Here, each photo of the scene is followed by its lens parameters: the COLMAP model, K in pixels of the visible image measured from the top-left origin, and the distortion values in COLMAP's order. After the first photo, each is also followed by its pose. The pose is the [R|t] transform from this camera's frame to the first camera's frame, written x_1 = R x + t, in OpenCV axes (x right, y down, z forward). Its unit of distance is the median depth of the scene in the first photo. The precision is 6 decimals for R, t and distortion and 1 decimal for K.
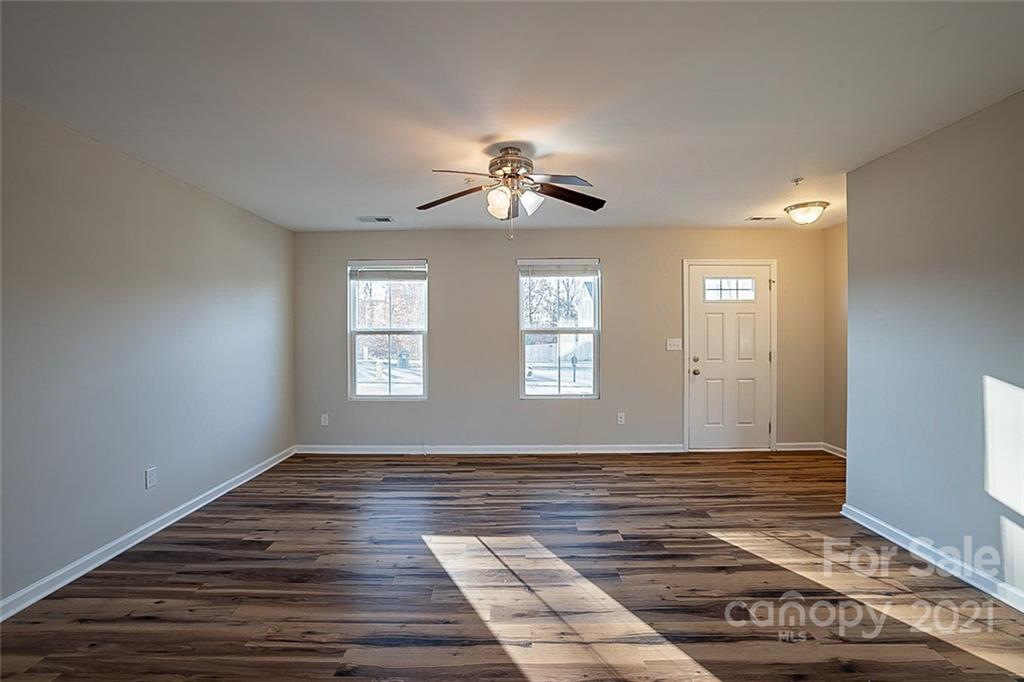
lens RADIAL K [[442.0, 0, 506.8], [0, 442.0, 339.1], [0, 0, 1]] dist [-0.042493, 0.014467]
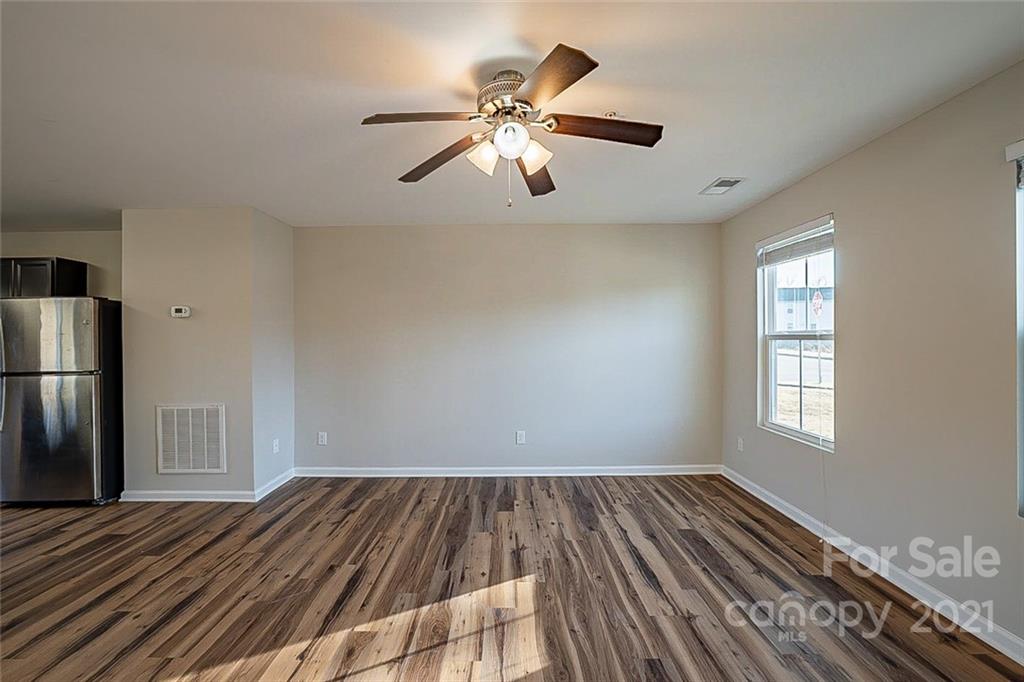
lens RADIAL K [[442.0, 0, 506.8], [0, 442.0, 339.1], [0, 0, 1]] dist [-0.042493, 0.014467]
pose [[-0.006448, 0.002336, -0.999976, 0.539108], [-0.008213, 0.999963, 0.002389, -0.013312], [0.999945, 0.008228, -0.006428, 0.771039]]
